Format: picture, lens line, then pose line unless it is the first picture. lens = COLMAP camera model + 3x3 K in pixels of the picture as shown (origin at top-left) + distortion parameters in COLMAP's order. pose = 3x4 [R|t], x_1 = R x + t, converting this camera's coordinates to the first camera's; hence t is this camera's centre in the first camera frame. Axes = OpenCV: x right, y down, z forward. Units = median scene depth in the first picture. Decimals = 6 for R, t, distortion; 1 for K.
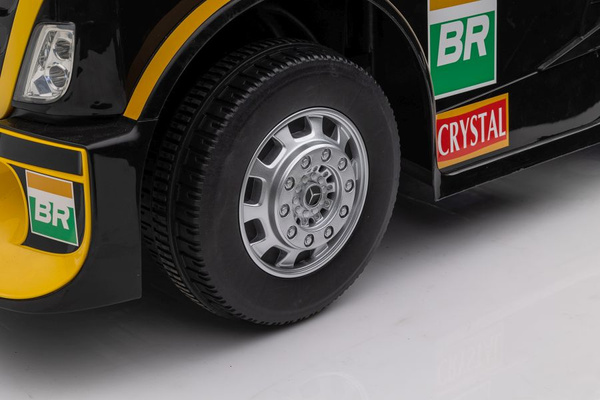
lens RADIAL K [[1365.4, 0, 300.0], [0, 1365.4, 200.0], [0, 0, 1]] dist [-0.037100, -0.071196]
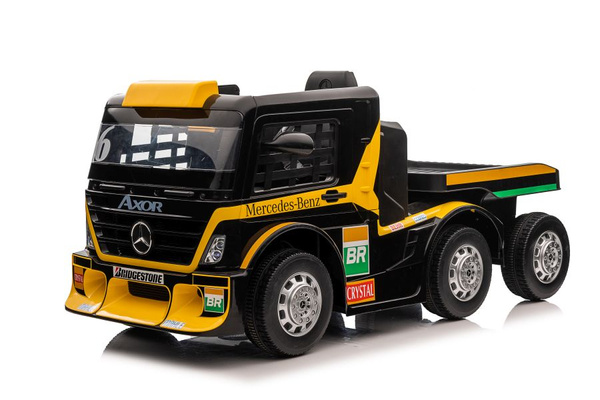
lens RADIAL K [[1406.1, 0, 300.0], [0, 1406.1, 200.0], [0, 0, 1]] dist [-0.042405, -0.169991]
pose [[0.996516, 0.013308, 0.082338, -0.220215], [0.009418, 0.962923, -0.269612, 0.530075], [-0.082873, 0.269448, 0.959442, -1.674853]]
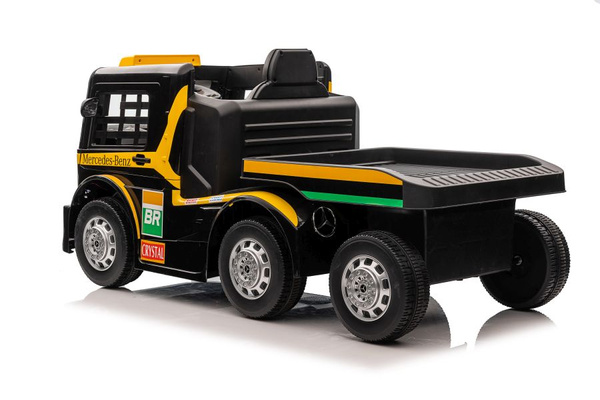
lens RADIAL K [[1406.1, 0, 300.0], [0, 1406.1, 200.0], [0, 0, 1]] dist [-0.042405, -0.169991]
pose [[0.051385, 0.139085, -0.988946, 3.181474], [-0.360797, 0.925958, 0.111480, -0.618539], [0.931228, 0.351080, 0.097761, 1.041877]]
